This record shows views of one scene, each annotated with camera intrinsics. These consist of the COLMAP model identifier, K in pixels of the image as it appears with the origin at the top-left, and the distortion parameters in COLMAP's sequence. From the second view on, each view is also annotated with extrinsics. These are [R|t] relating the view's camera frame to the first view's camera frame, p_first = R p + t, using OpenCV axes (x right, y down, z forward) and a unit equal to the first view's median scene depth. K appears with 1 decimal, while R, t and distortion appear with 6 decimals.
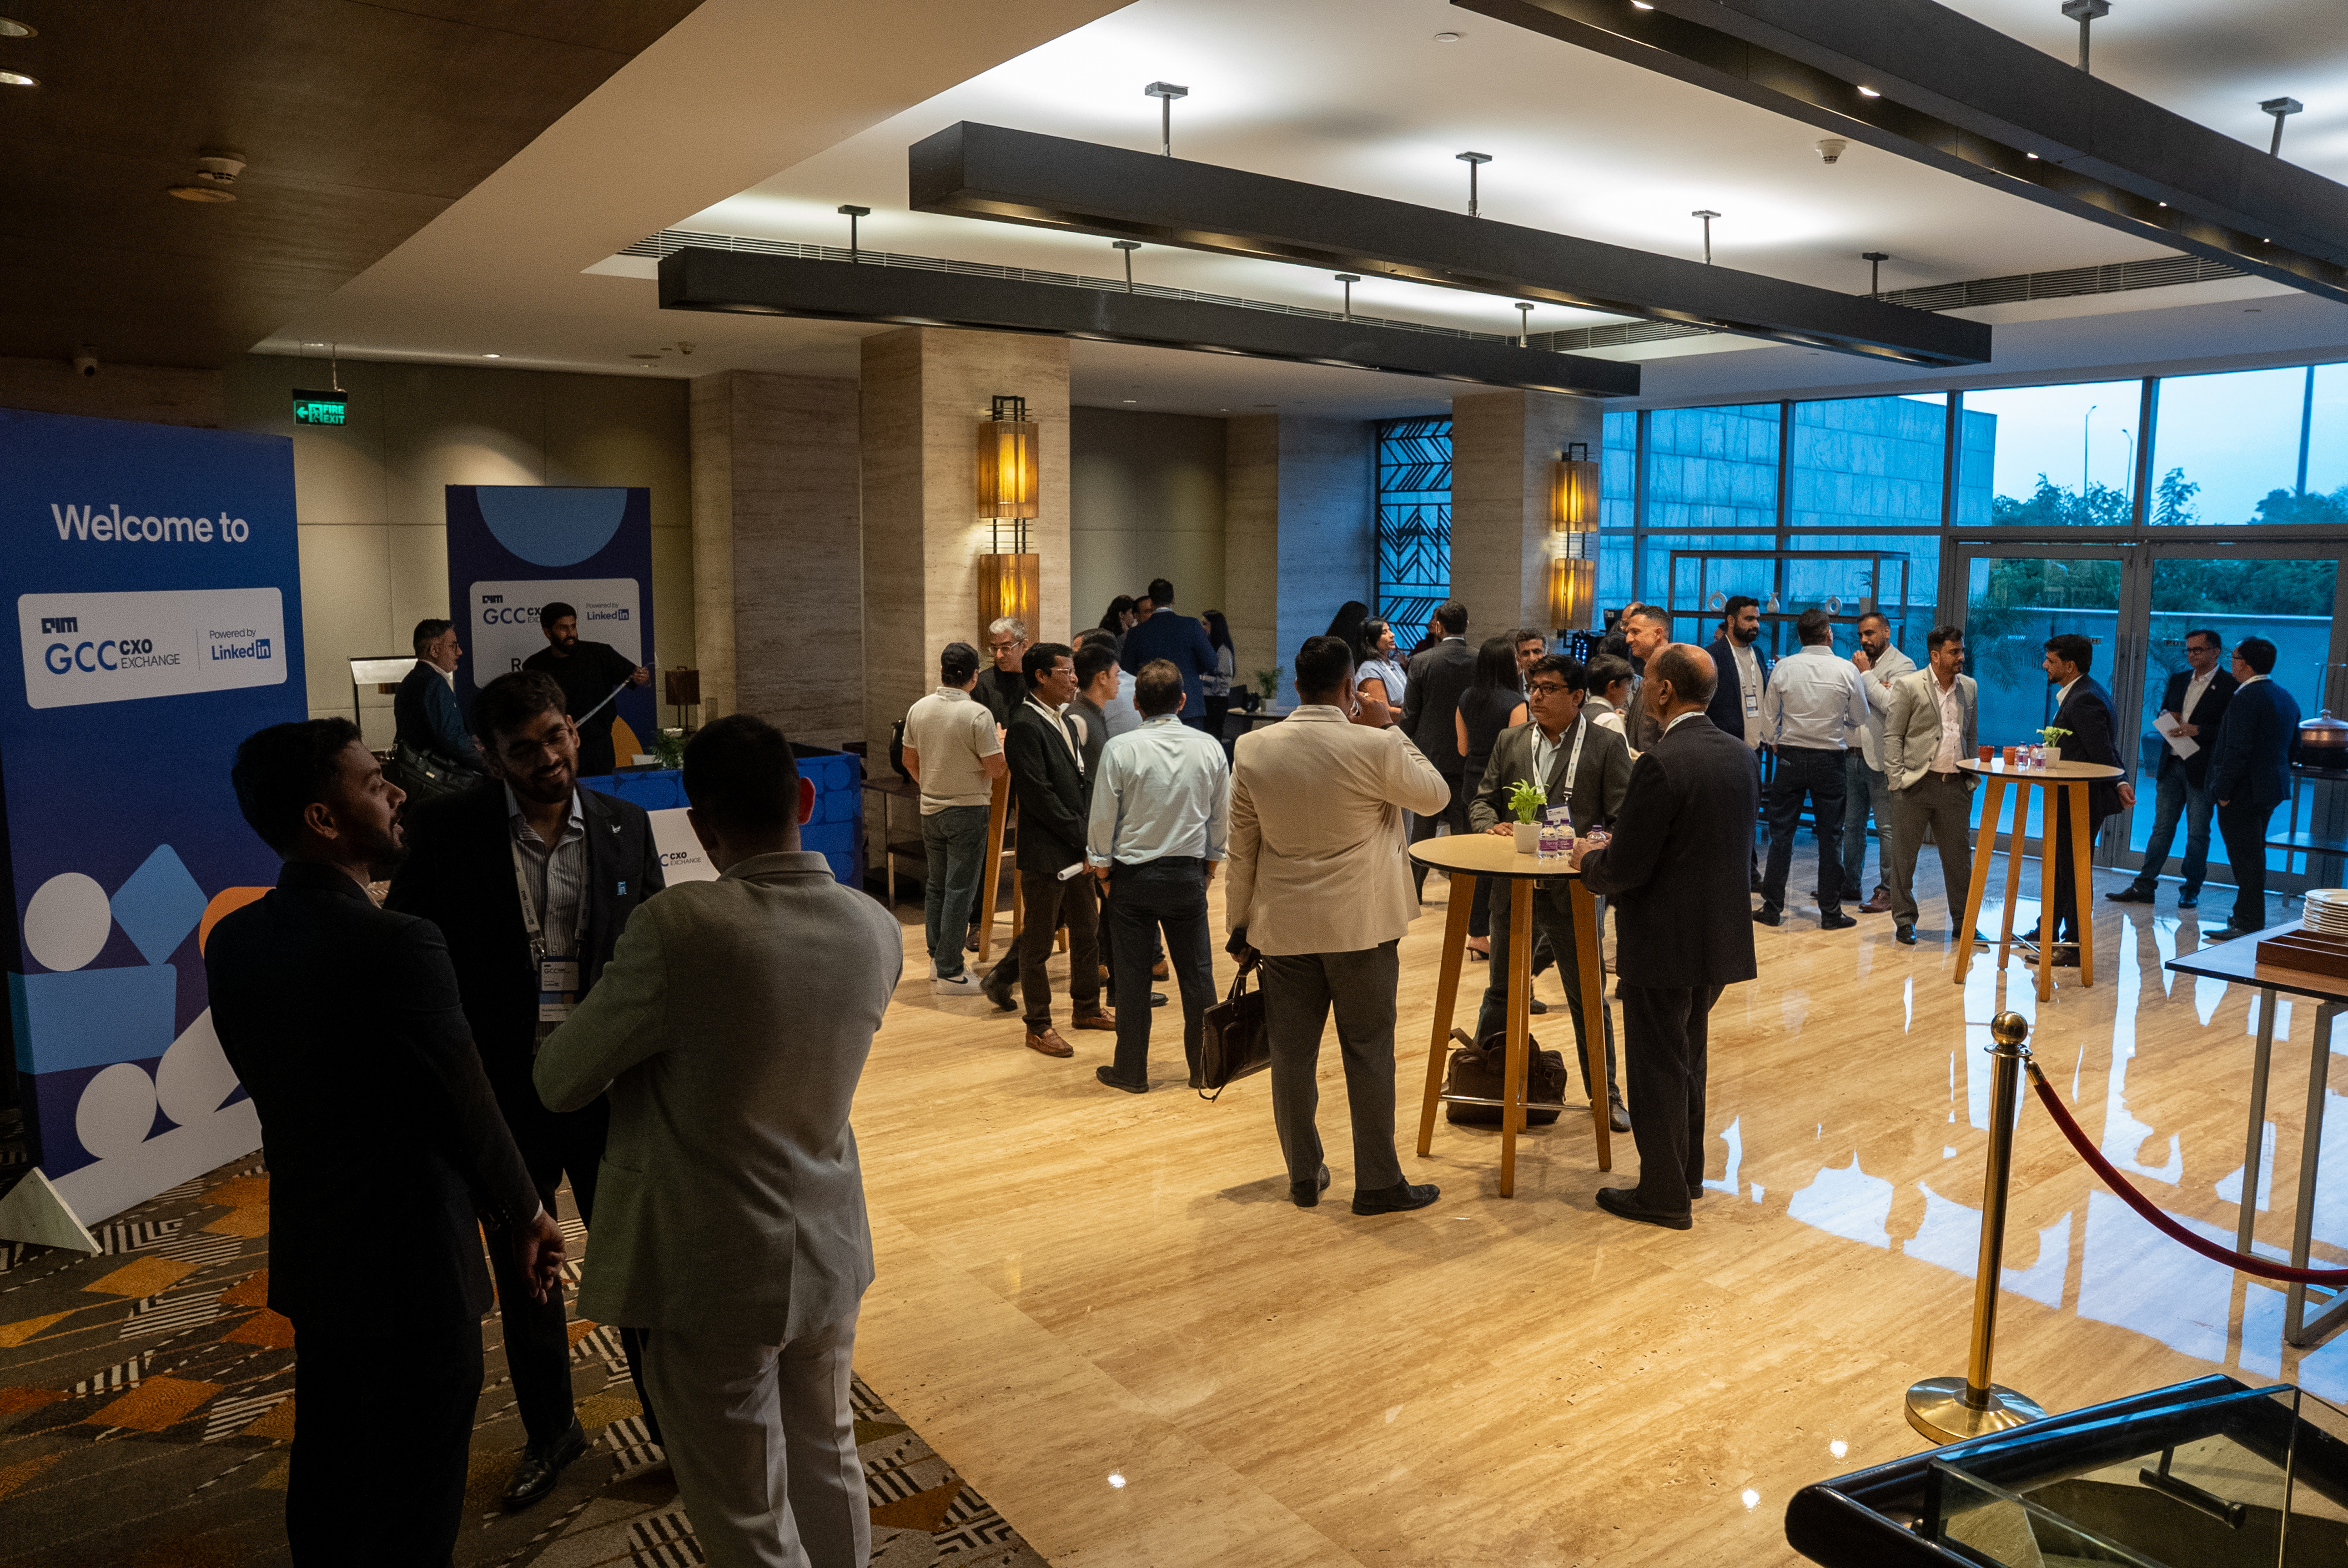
lens RADIAL K [[1625.9, 0, 1182.4], [0, 1625.9, 794.2], [0, 0, 1]] dist [-0.170778, 0.125389]
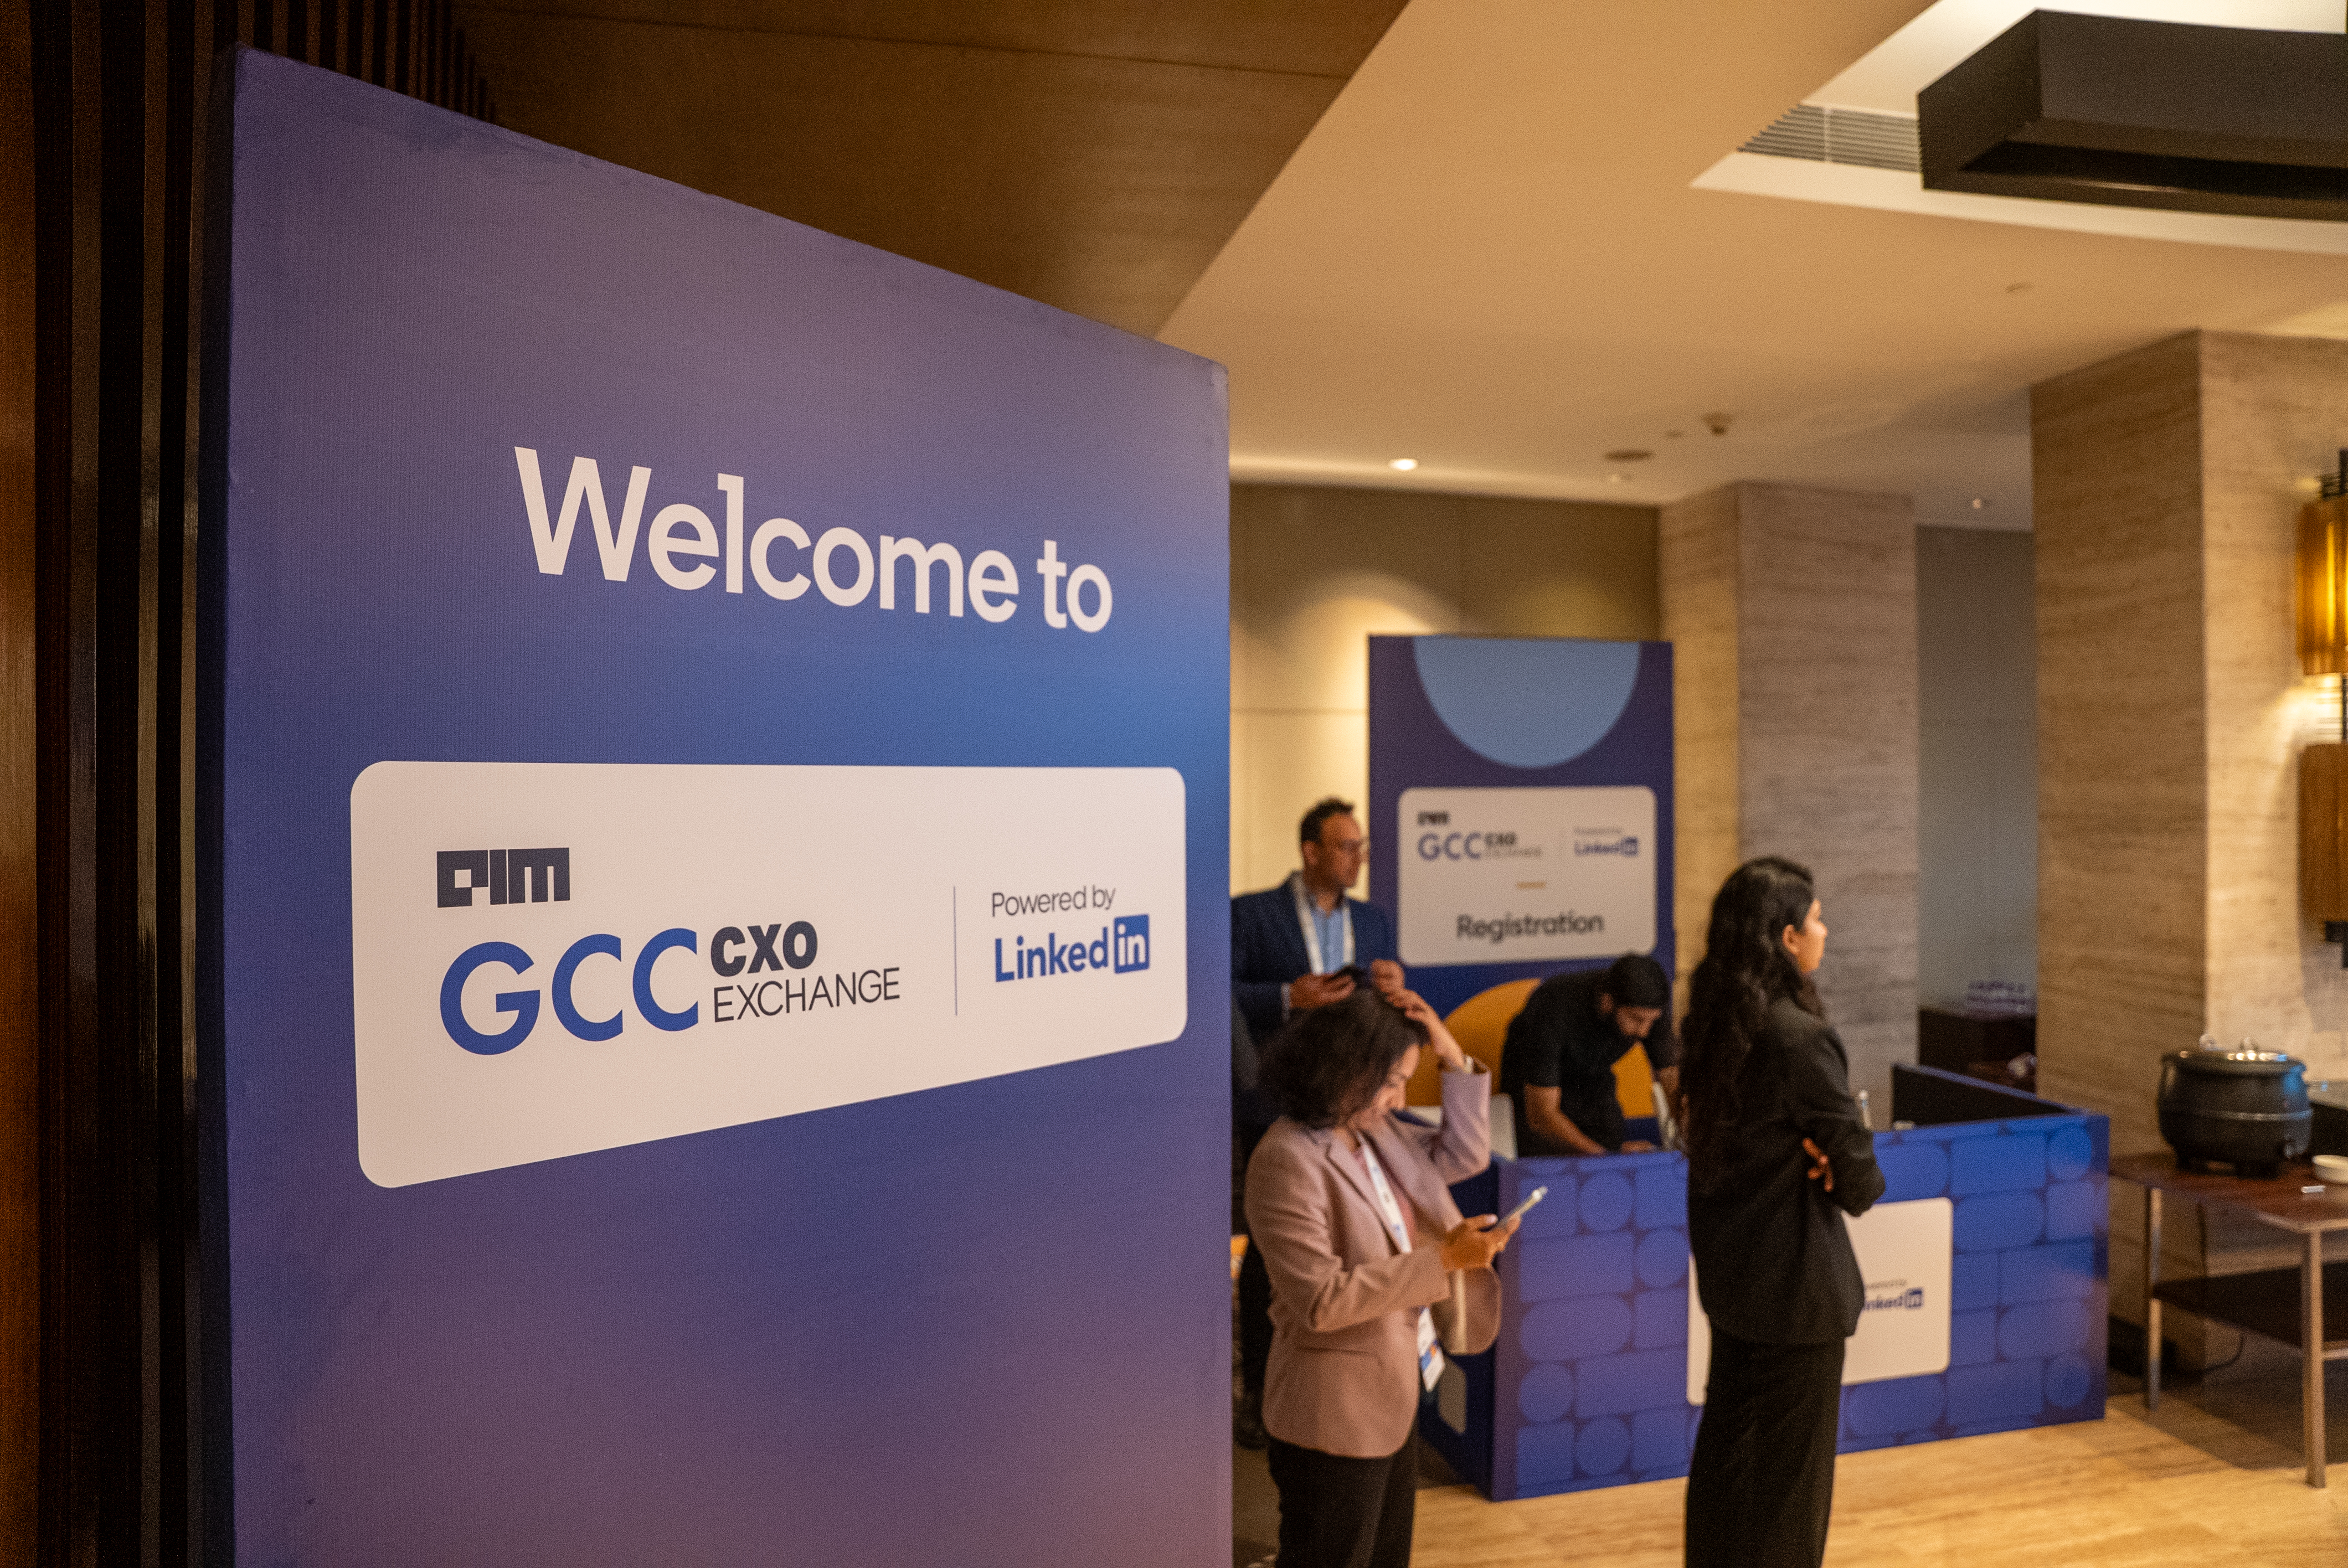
lens RADIAL K [[1626.0, 0, 1182.4], [0, 1626.0, 794.2], [0, 0, 1]] dist [-0.170778, 0.125389]
pose [[0.897599, -0.007709, -0.440745, -0.250552], [-0.054395, 0.990269, -0.128098, -0.047968], [0.437443, 0.138955, 0.888445, 0.403098]]
